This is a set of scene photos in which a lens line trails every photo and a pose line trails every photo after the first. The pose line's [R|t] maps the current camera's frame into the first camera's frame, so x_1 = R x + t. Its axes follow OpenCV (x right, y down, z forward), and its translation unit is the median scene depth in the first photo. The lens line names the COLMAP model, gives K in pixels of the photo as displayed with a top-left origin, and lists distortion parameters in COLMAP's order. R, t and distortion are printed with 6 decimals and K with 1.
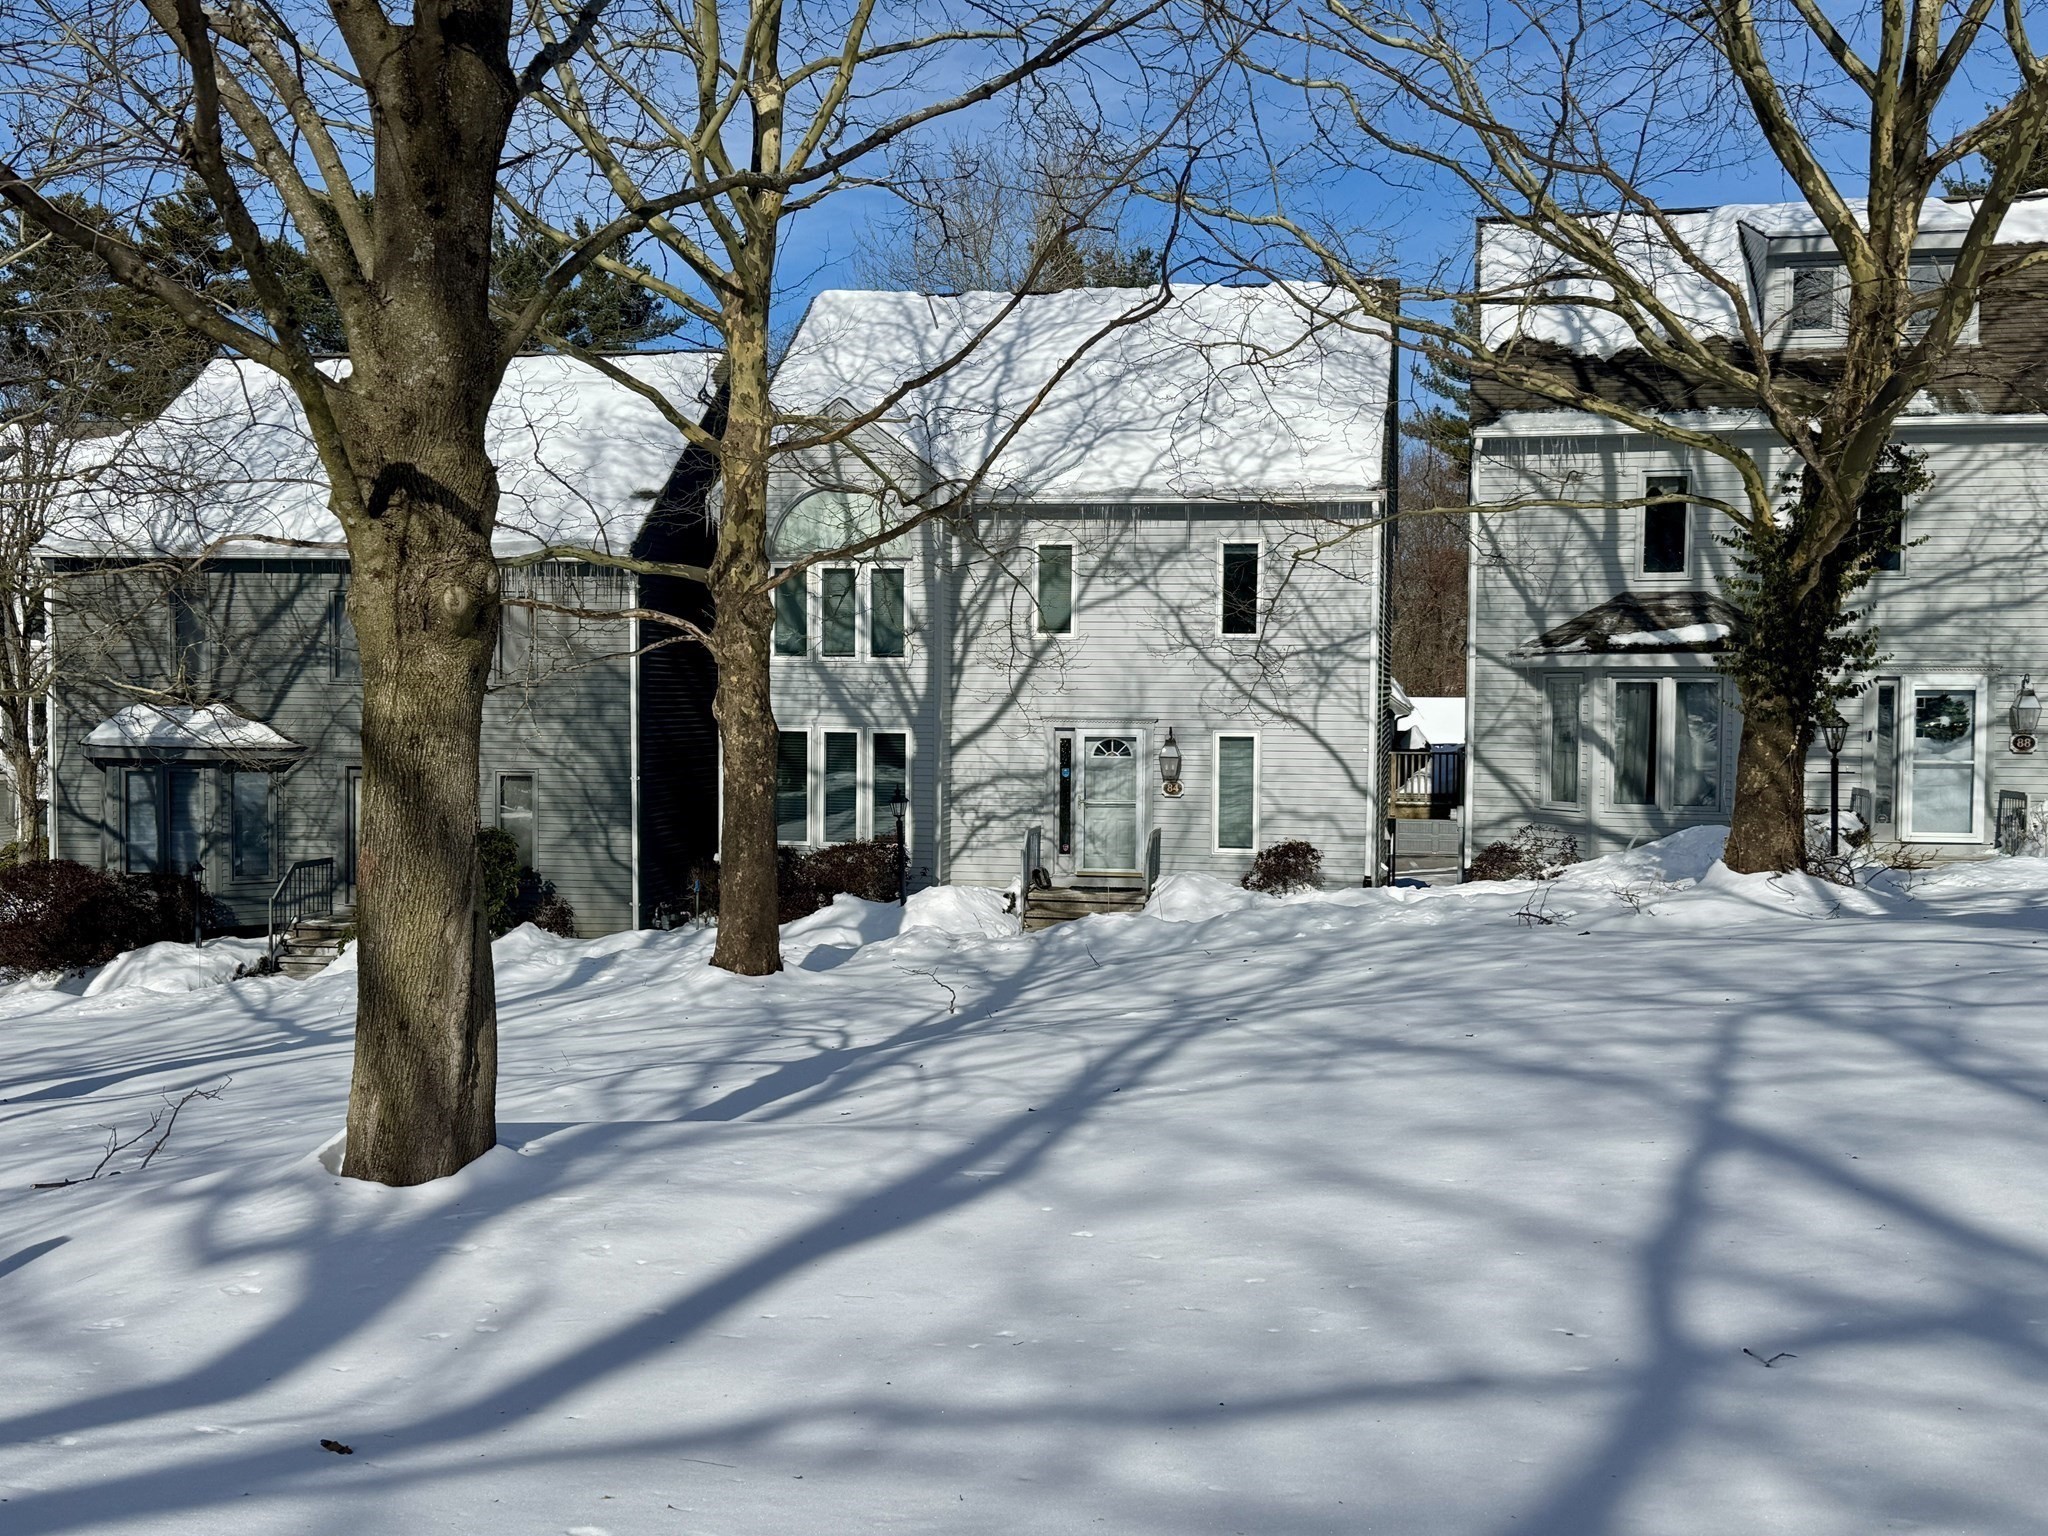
lens RADIAL K [[1959.8, 0, 1024.0], [0, 1959.8, 768.0], [0, 0, 1]] dist [0.154792, -0.299439]
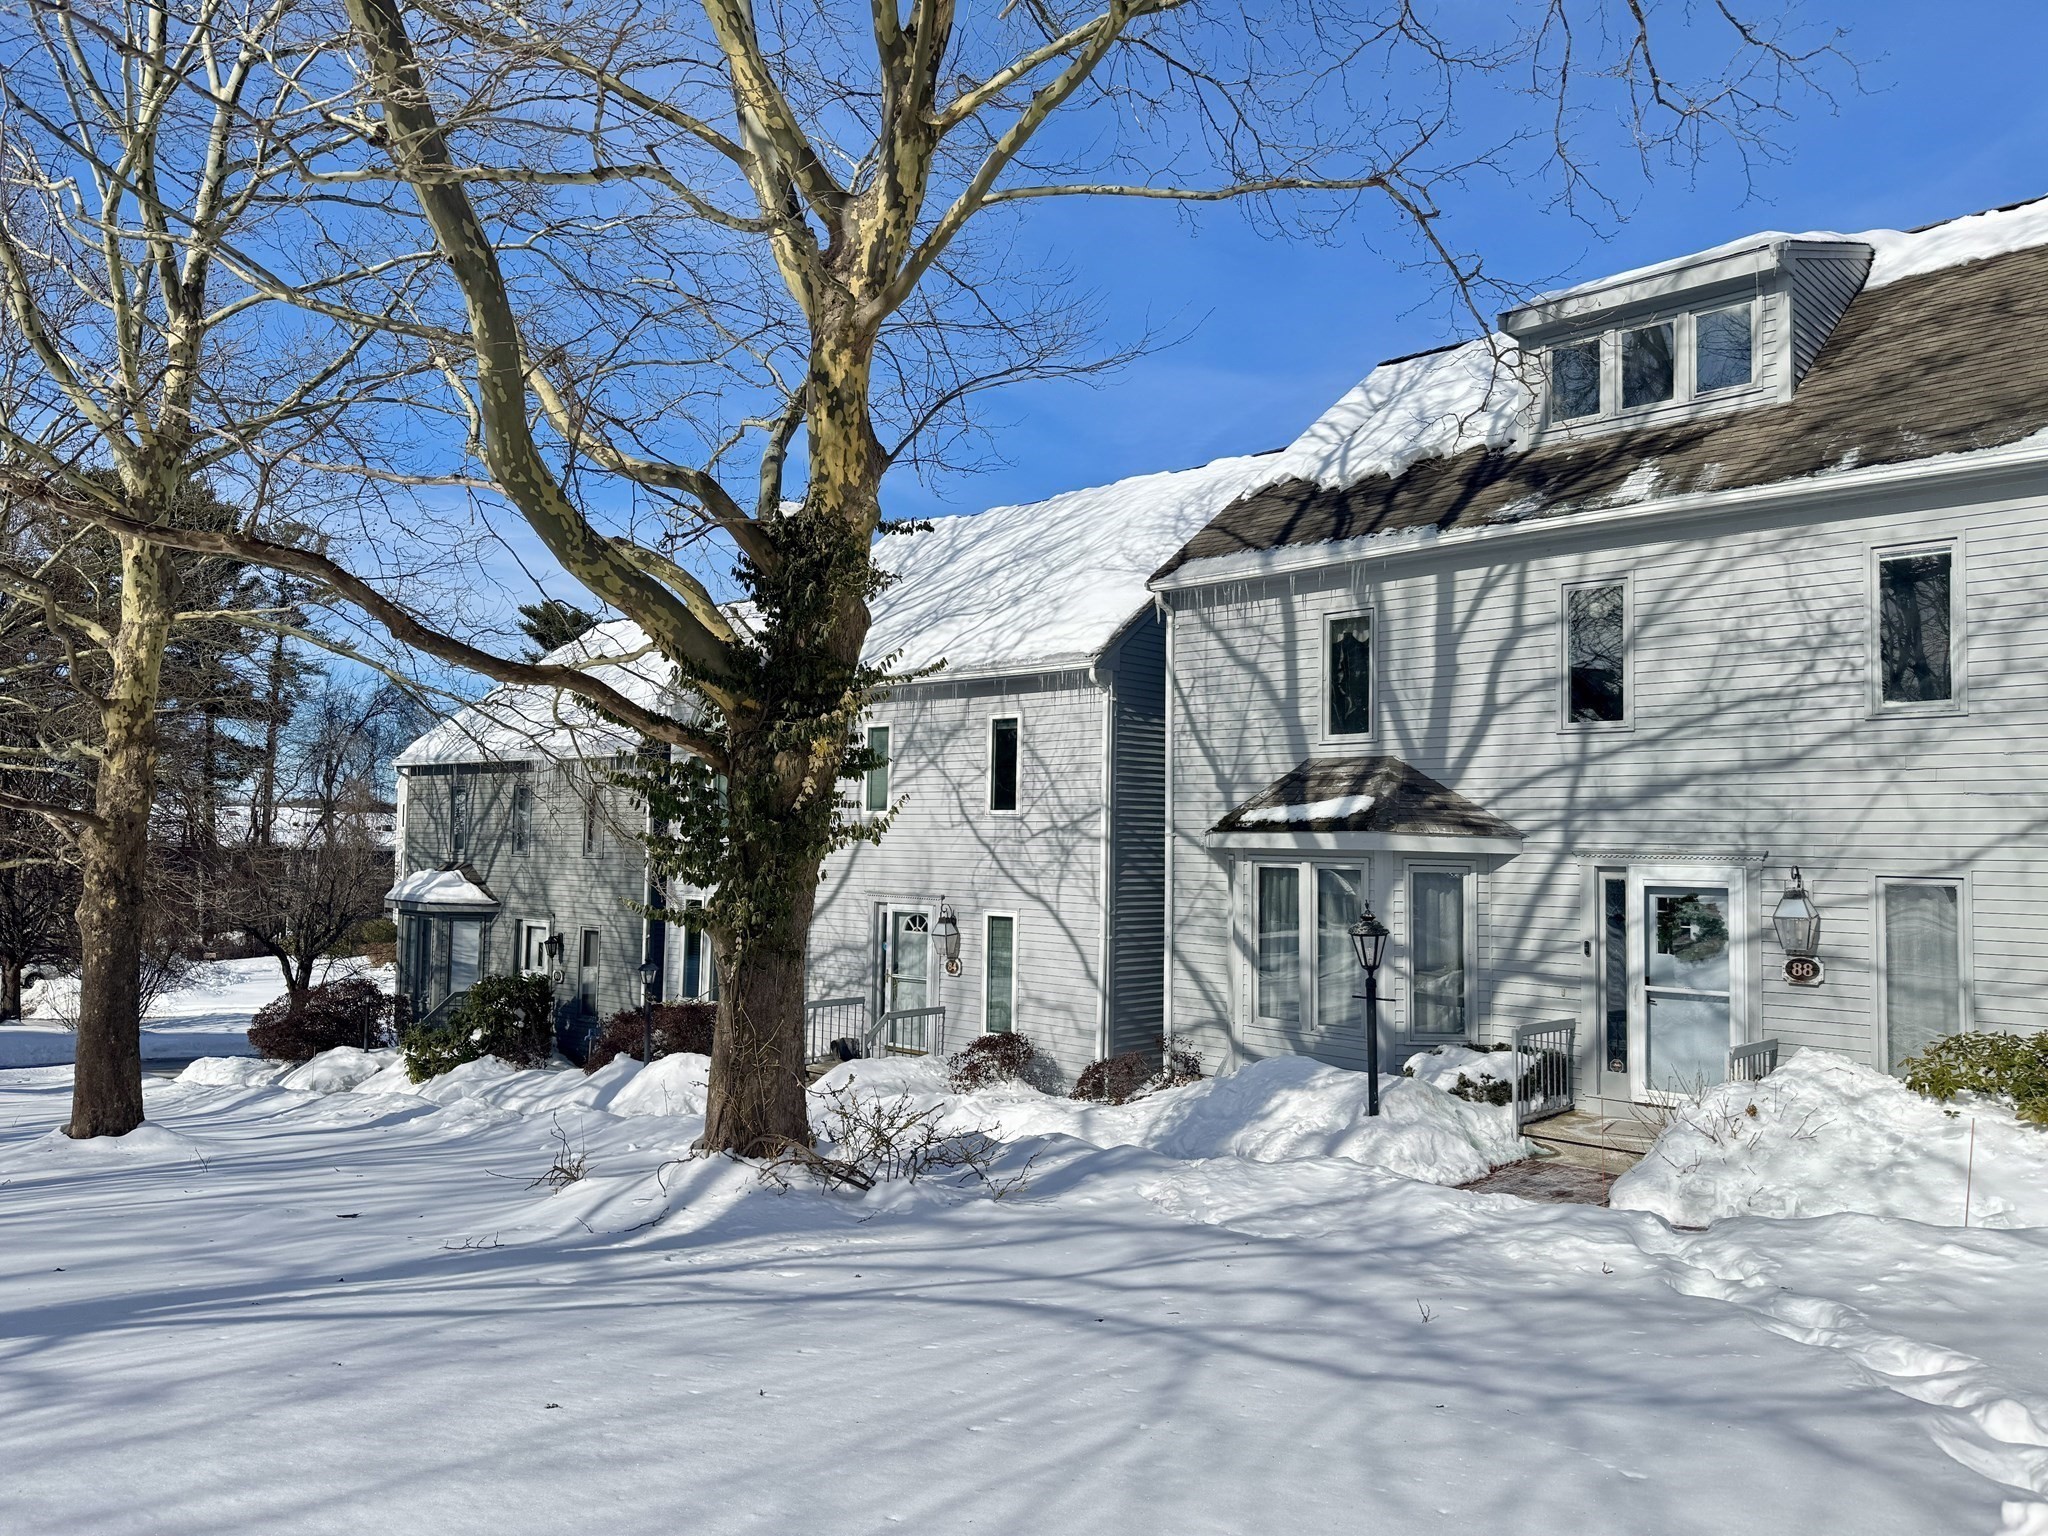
lens RADIAL K [[1422.0, 0, 1017.4], [0, 1422.0, 773.7], [0, 0, 1]] dist [0.151929, -0.234293]
pose [[0.847727, -0.020916, -0.530020, 0.490137], [-0.030866, 0.995584, -0.088657, -0.024126], [0.529533, 0.091517, 0.843338, 0.406533]]
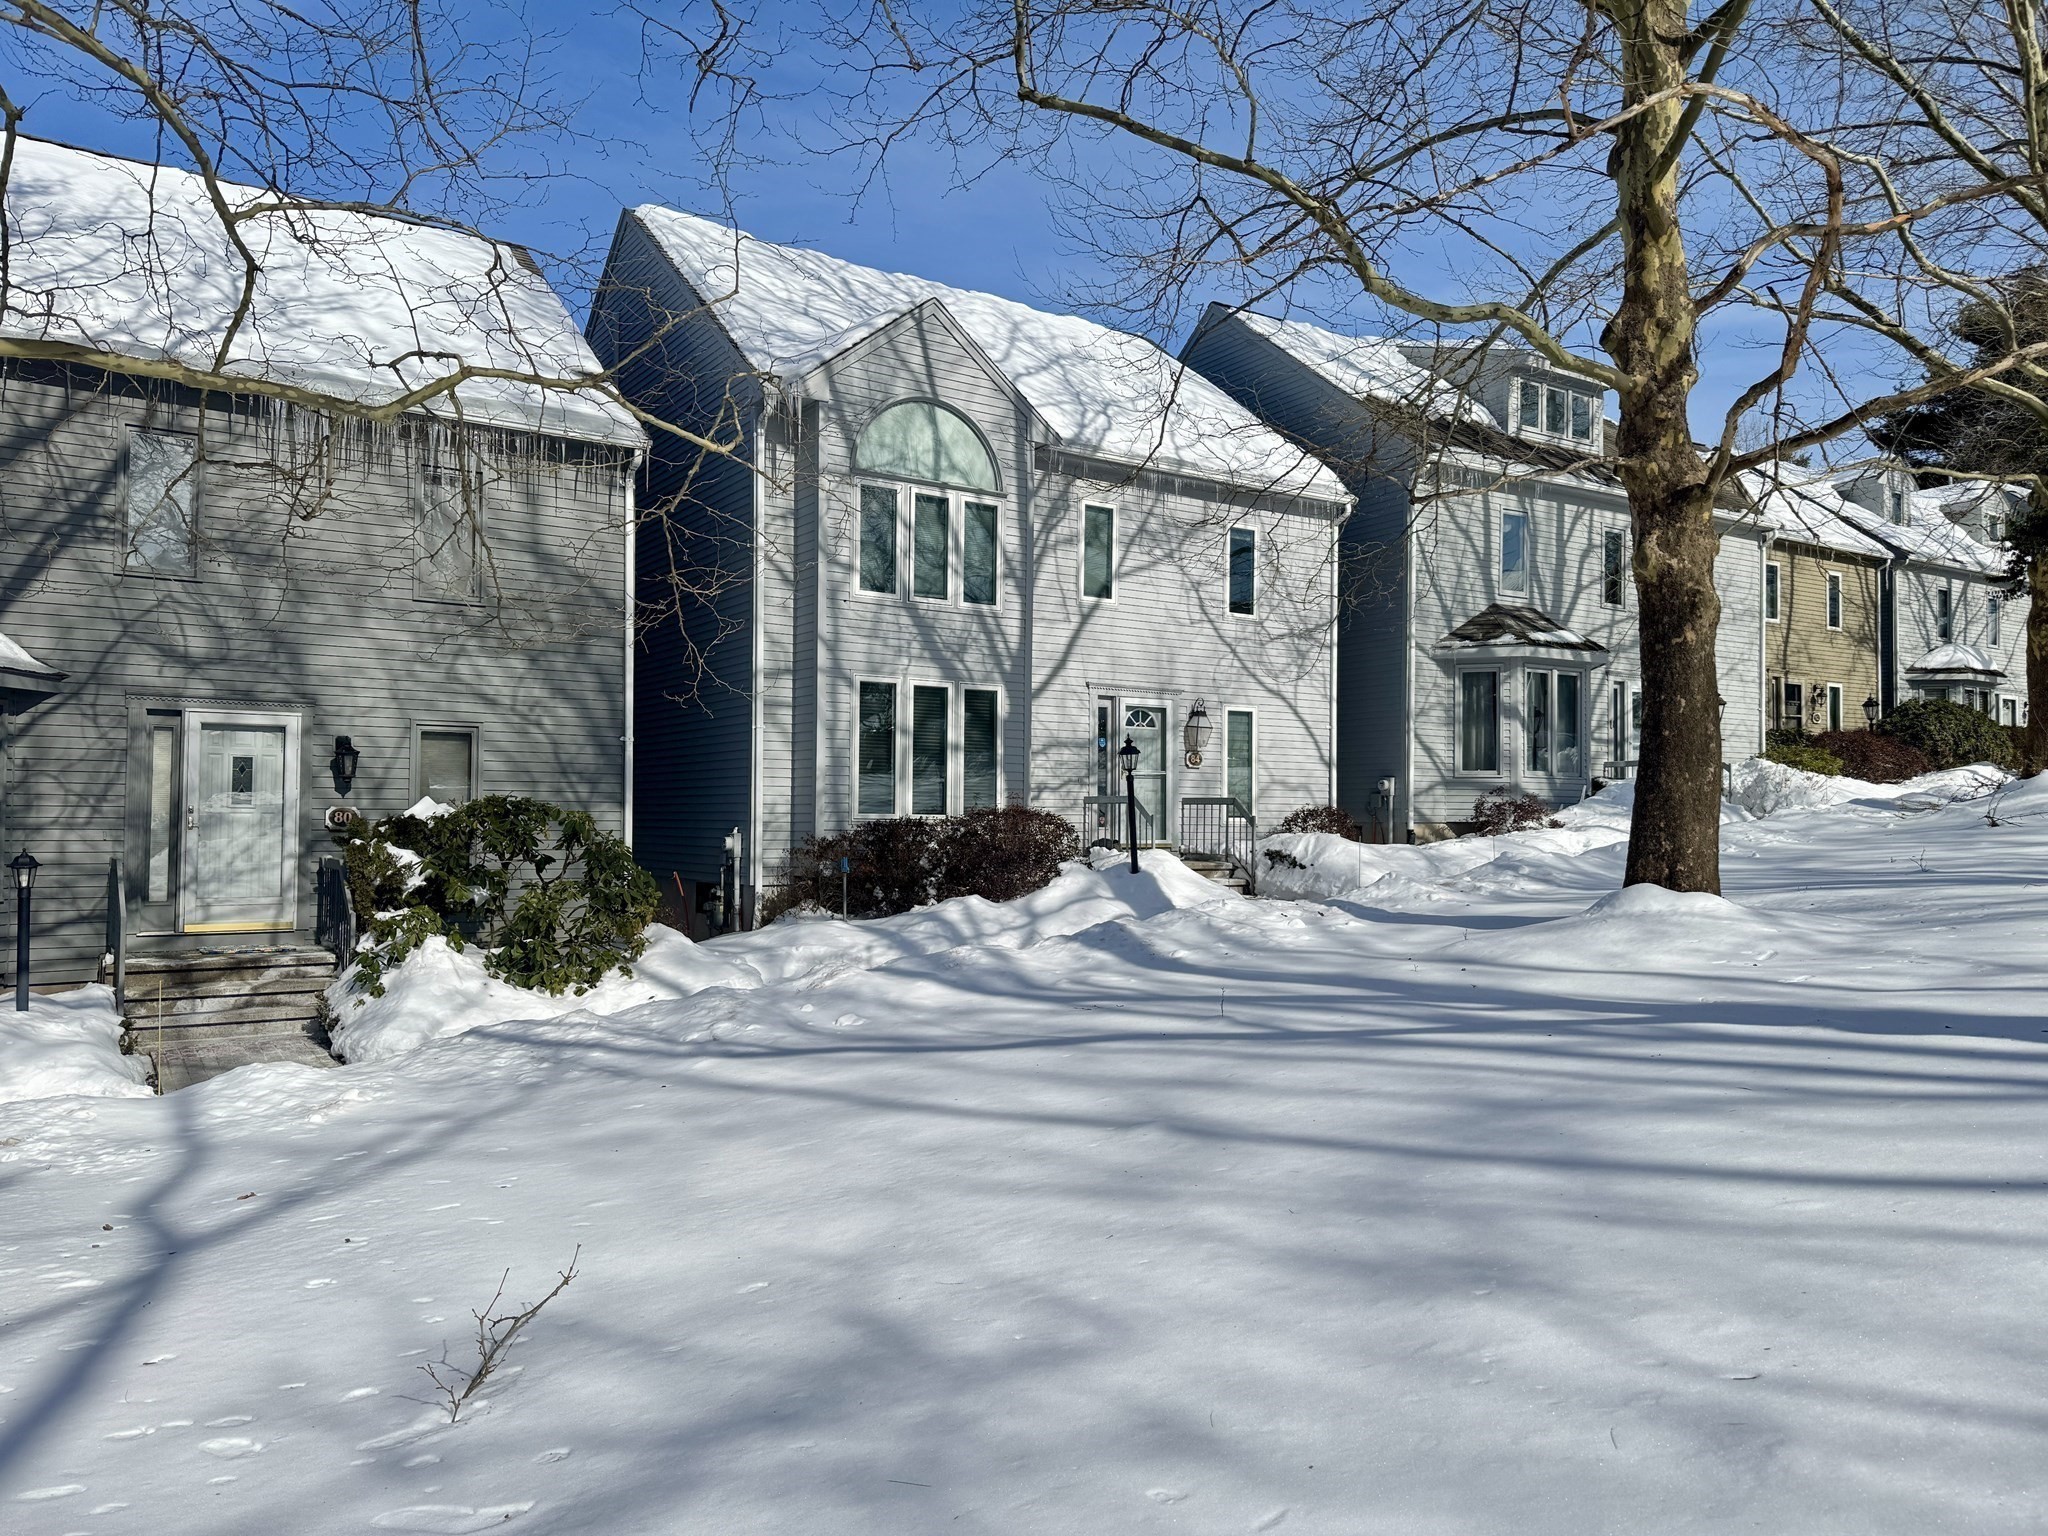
lens RADIAL K [[1422.0, 0, 1017.4], [0, 1422.0, 773.7], [0, 0, 1]] dist [0.151929, -0.234293]
pose [[0.710597, 0.020254, 0.703308, -0.515263], [0.027012, 0.998063, -0.056035, 0.057302], [-0.703081, 0.058815, 0.708674, 0.544141]]
